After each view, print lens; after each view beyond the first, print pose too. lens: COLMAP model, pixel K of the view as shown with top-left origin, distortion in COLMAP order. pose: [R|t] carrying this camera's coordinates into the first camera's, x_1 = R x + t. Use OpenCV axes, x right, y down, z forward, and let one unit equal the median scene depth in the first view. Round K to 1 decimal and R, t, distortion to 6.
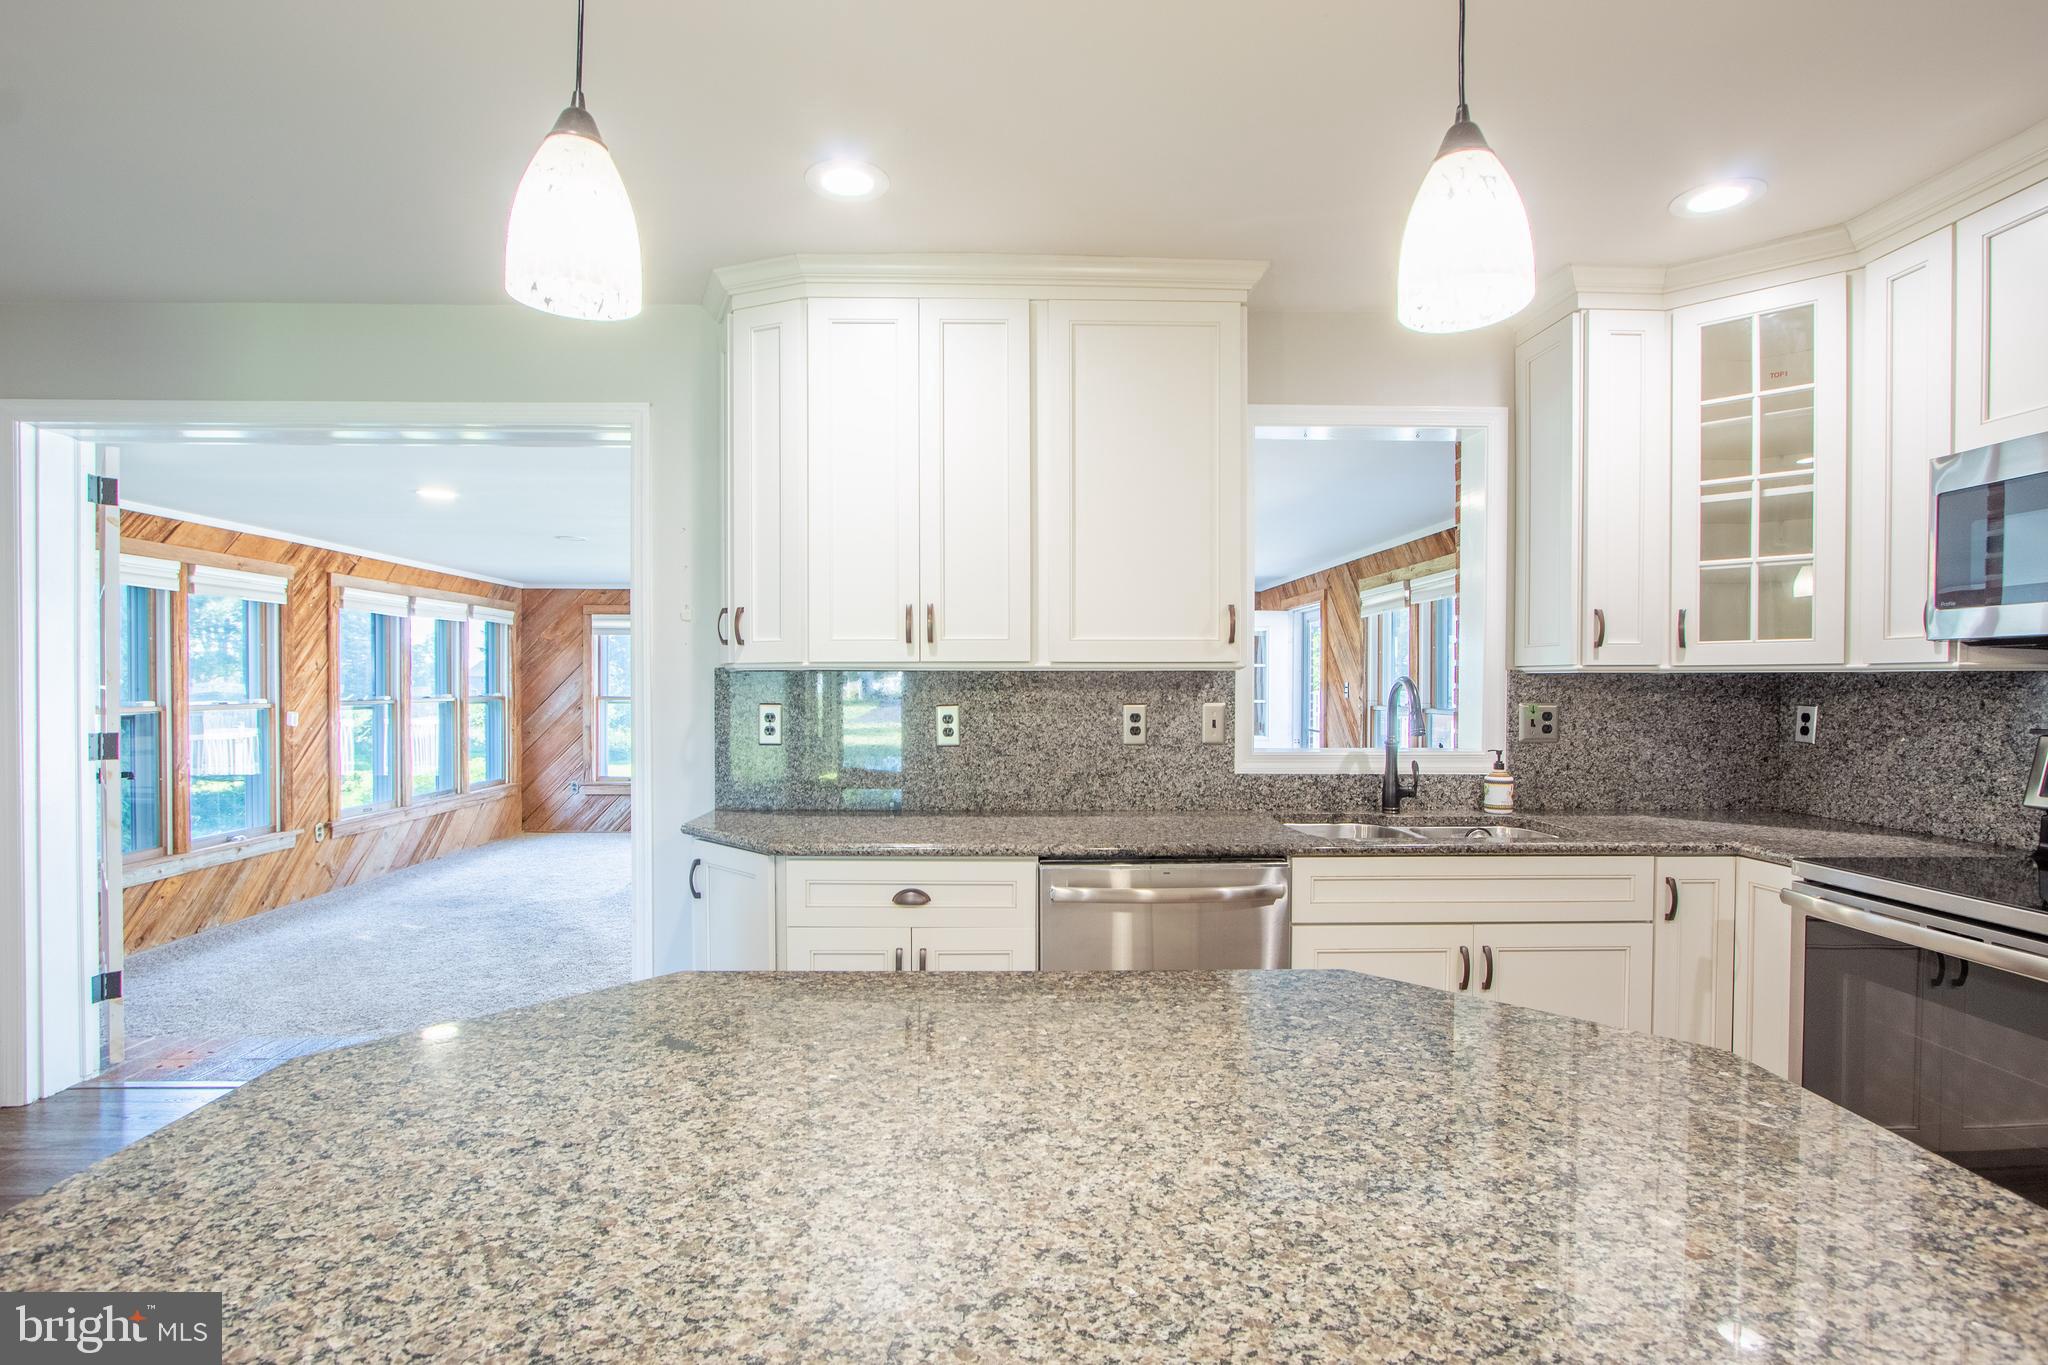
lens RADIAL K [[969.5, 0, 1014.1], [0, 969.5, 696.4], [0, 0, 1]] dist [-0.019143, 0.000317]
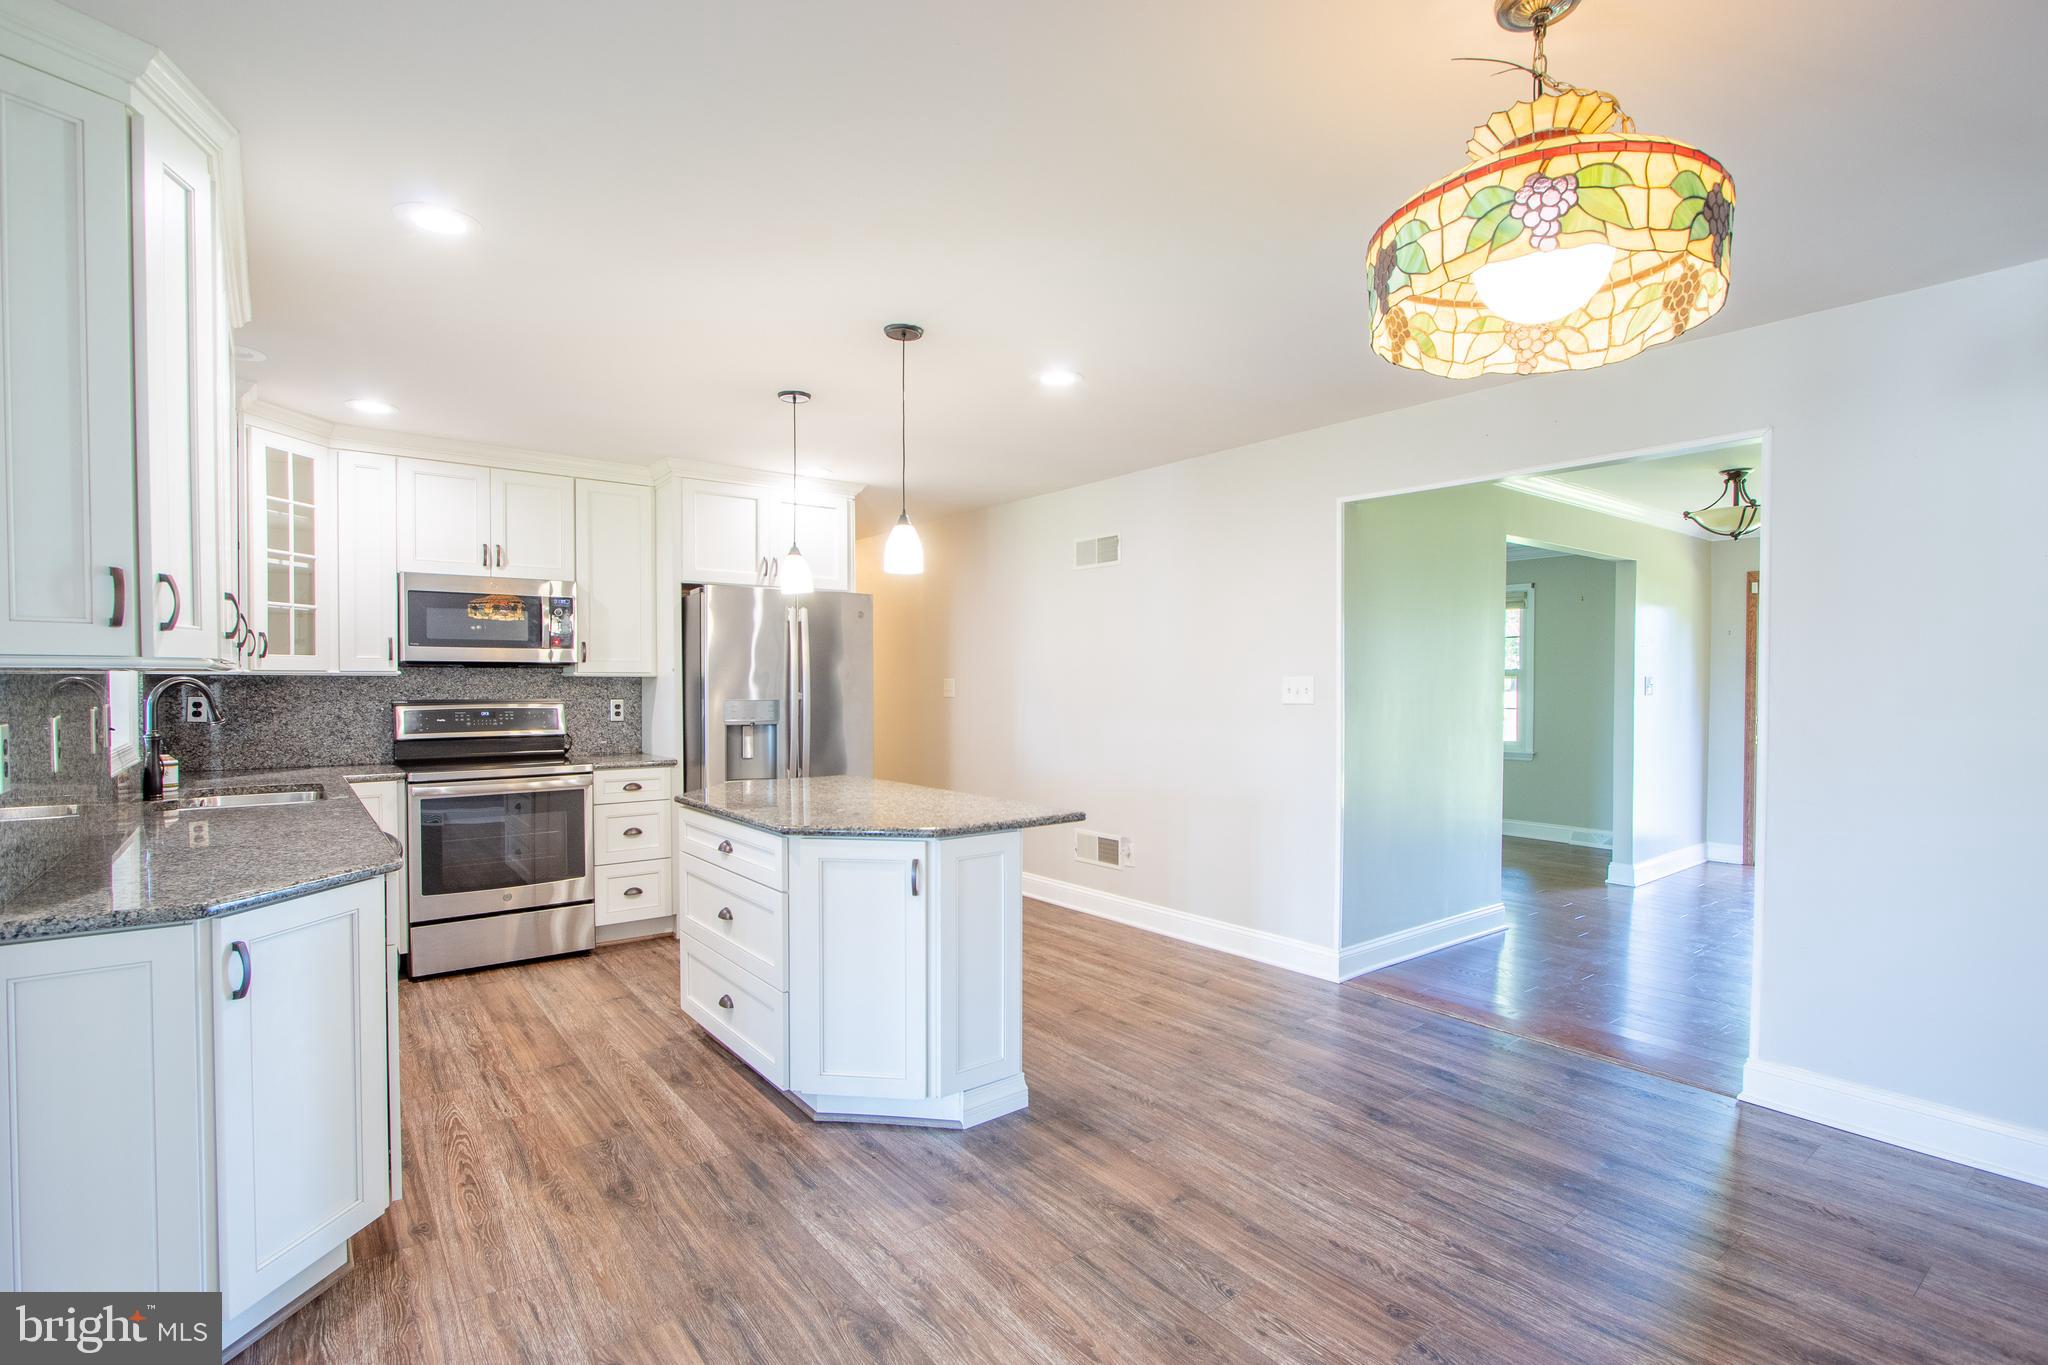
lens RADIAL K [[969.5, 0, 1028.0], [0, 969.5, 688.8], [0, 0, 1]] dist [-0.019143, 0.000317]
pose [[-0.600183, -0.010110, 0.799799, -1.069976], [0.007682, 0.999801, 0.018402, -0.018781], [-0.799826, 0.017188, -0.599986, 0.841150]]
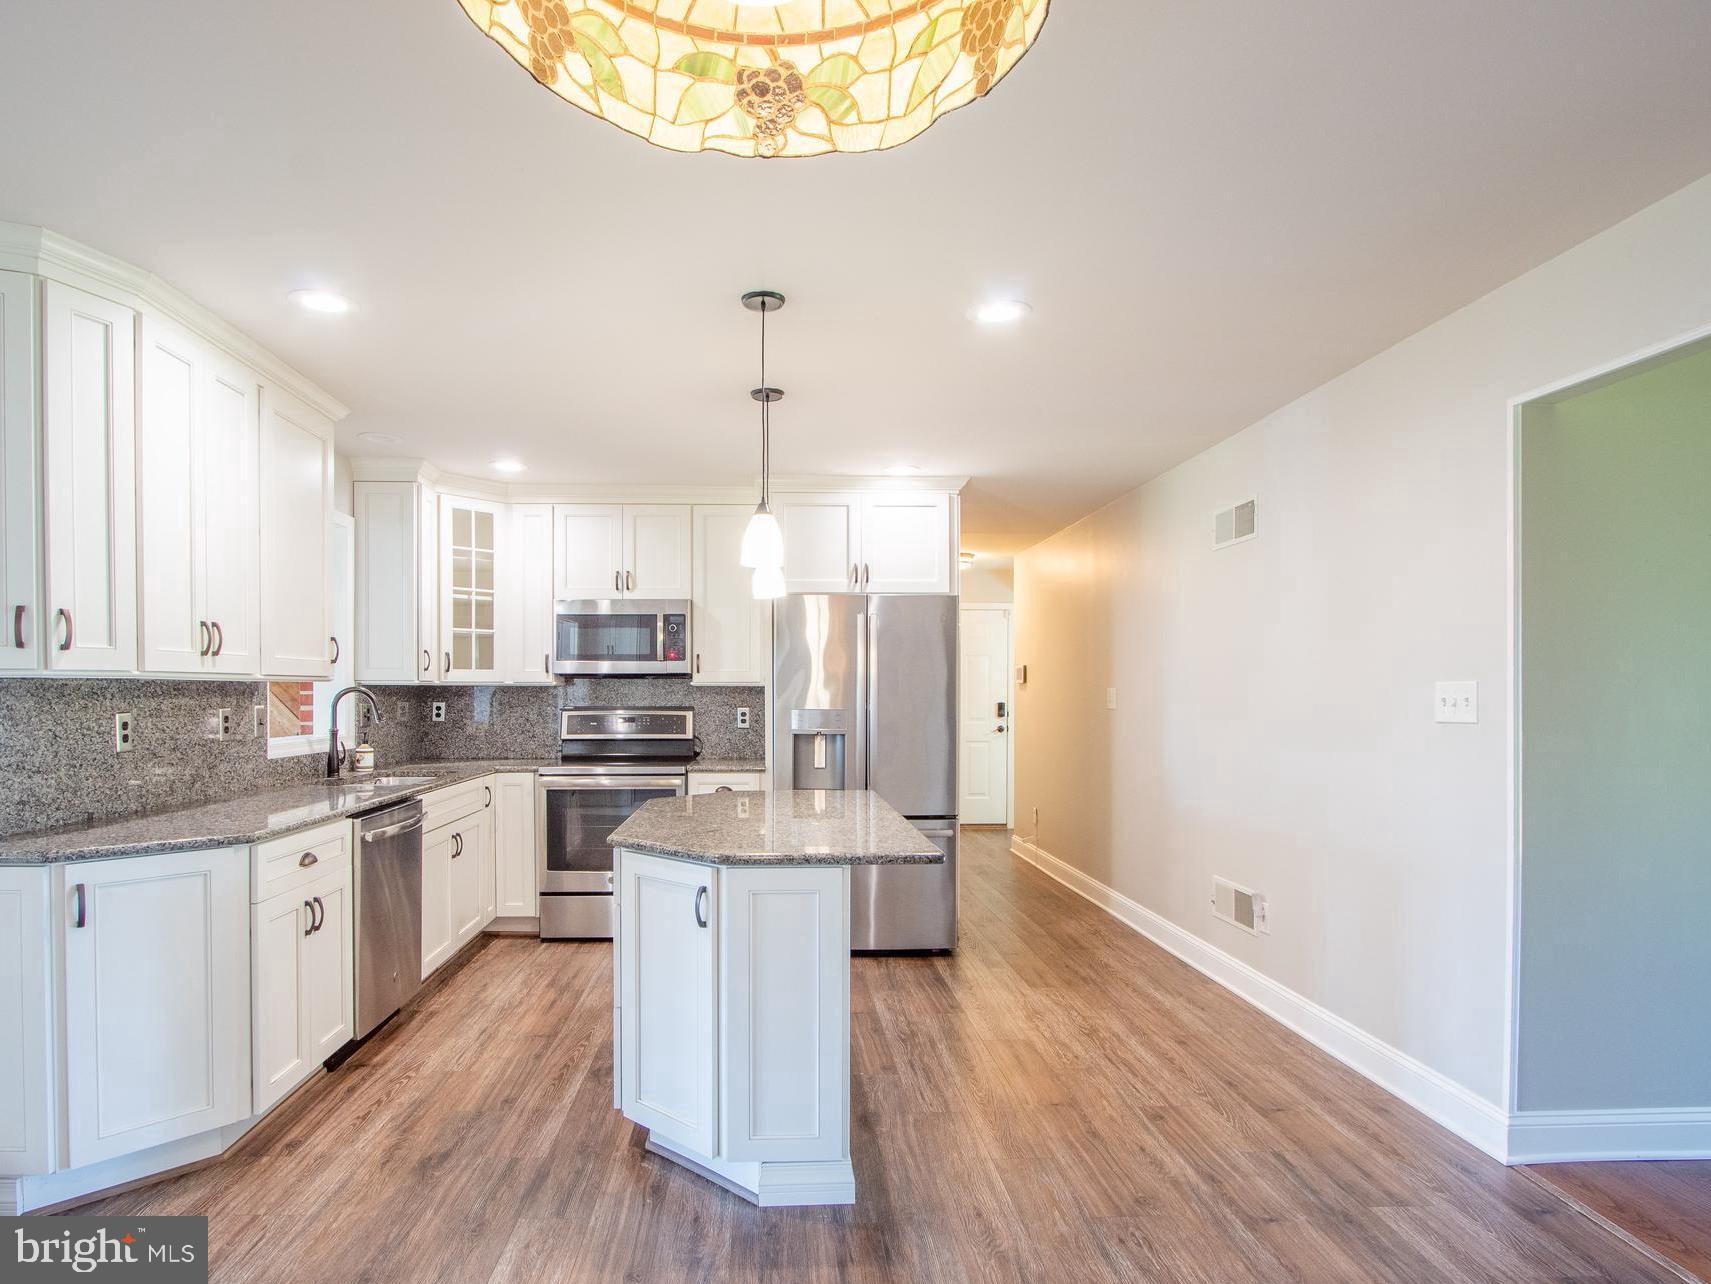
lens RADIAL K [[959.9, 0, 794.0], [0, 959.9, 691.8], [0, 0, 1]] dist [-0.020557, 0.003196]
pose [[-0.008618, -0.002308, 0.999960, -1.086029], [0.012496, 0.999919, 0.002415, -0.006552], [-0.999885, 0.012517, -0.008589, 0.291398]]
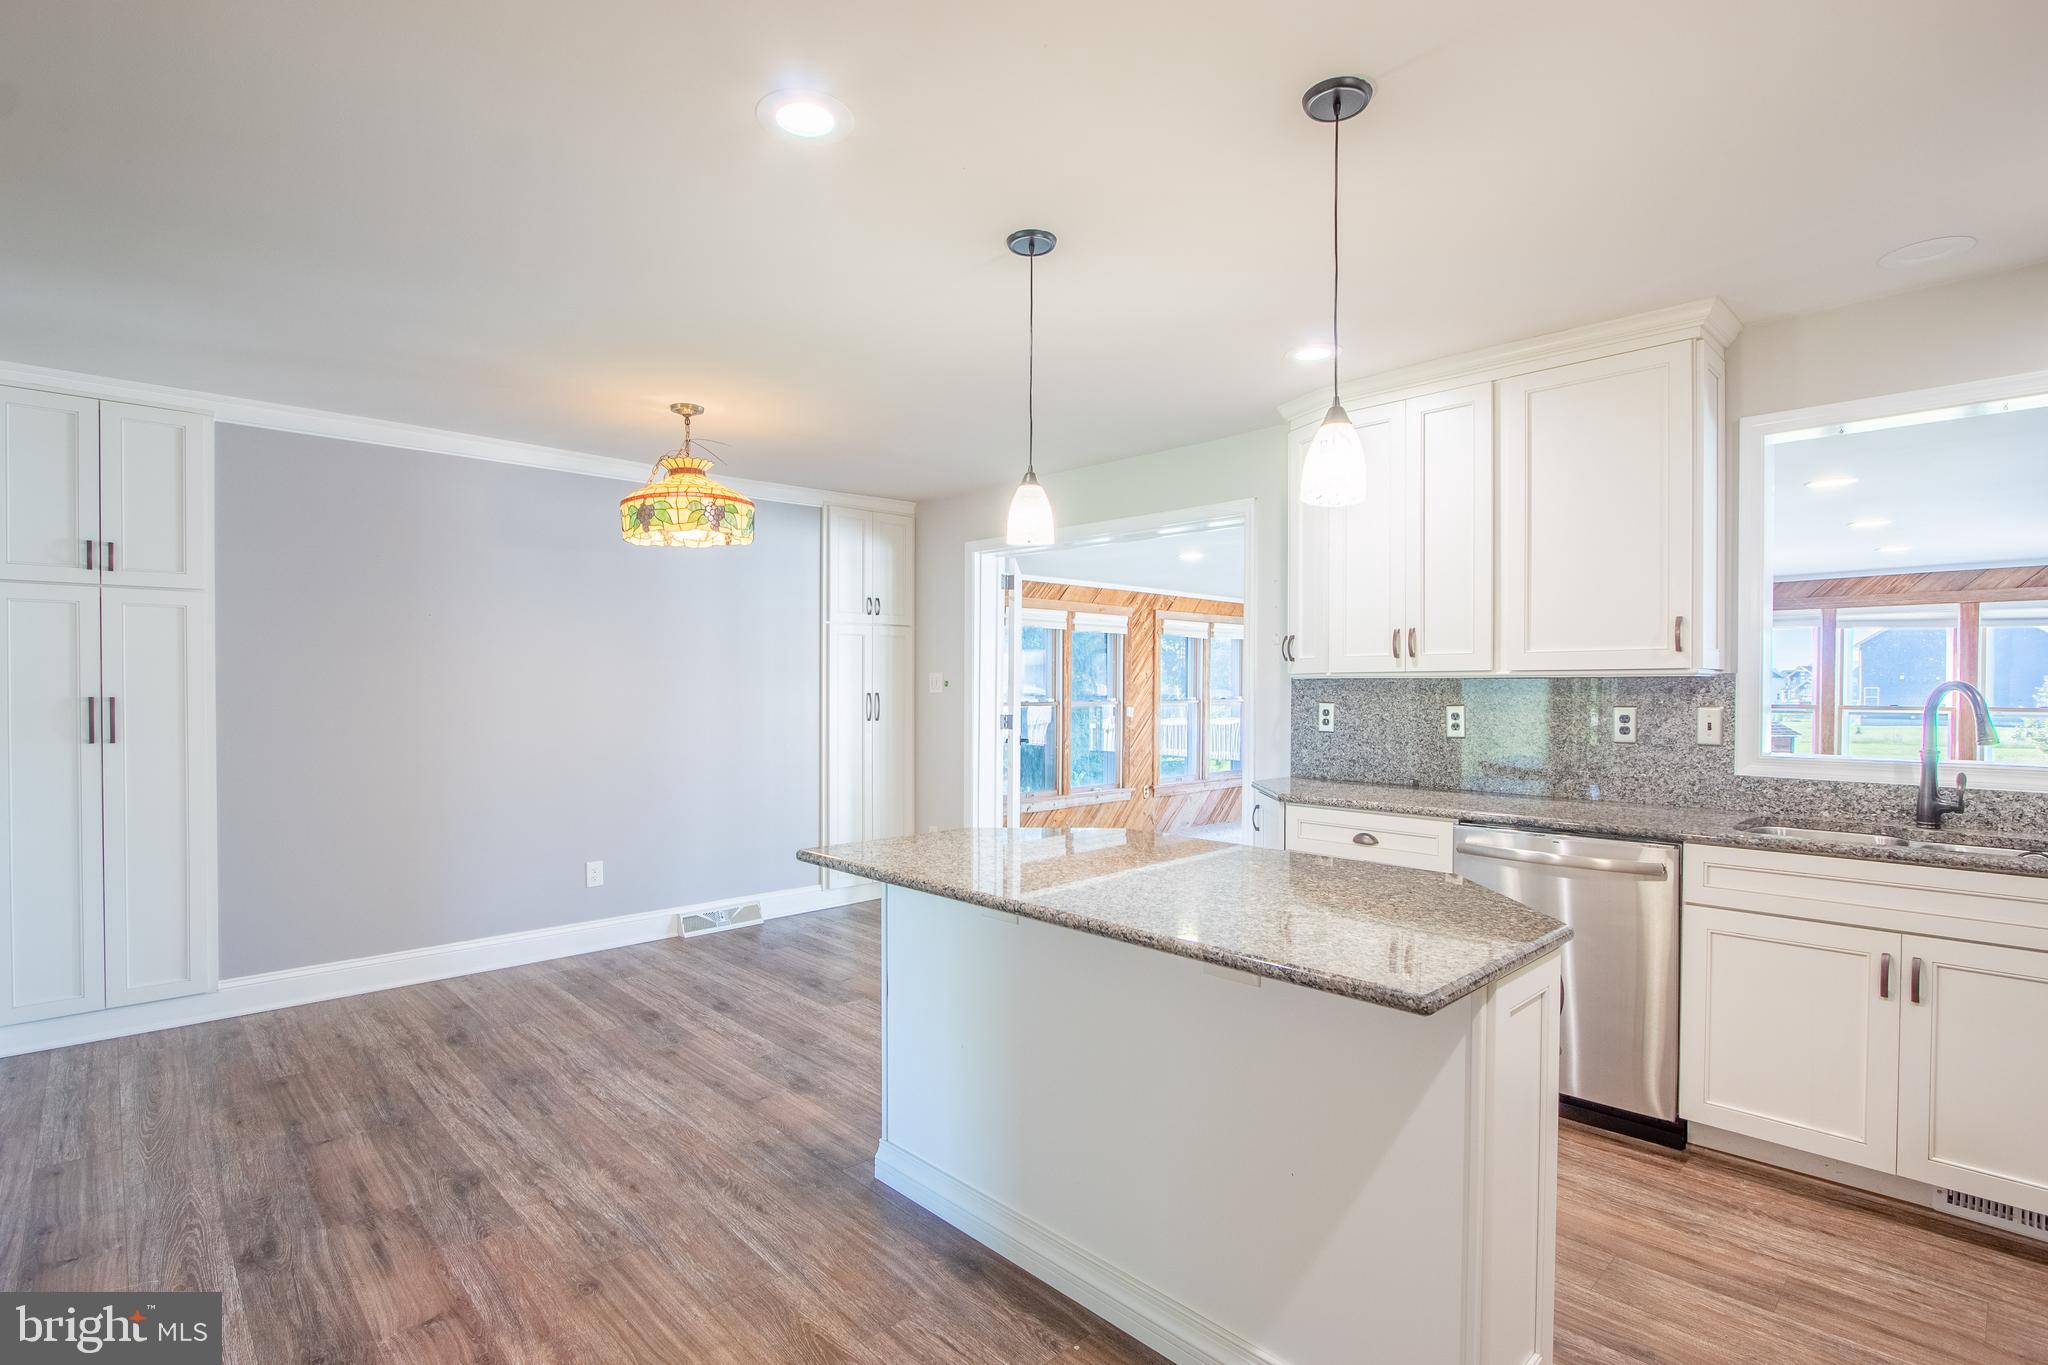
lens RADIAL K [[969.5, 0, 1014.5], [0, 969.5, 686.4], [0, 0, 1]] dist [-0.019143, 0.000317]
pose [[0.671100, -0.000556, -0.741367, 0.473096], [-0.010764, 0.999887, -0.010493, 0.003906], [0.741289, 0.015022, 0.671018, -0.261662]]
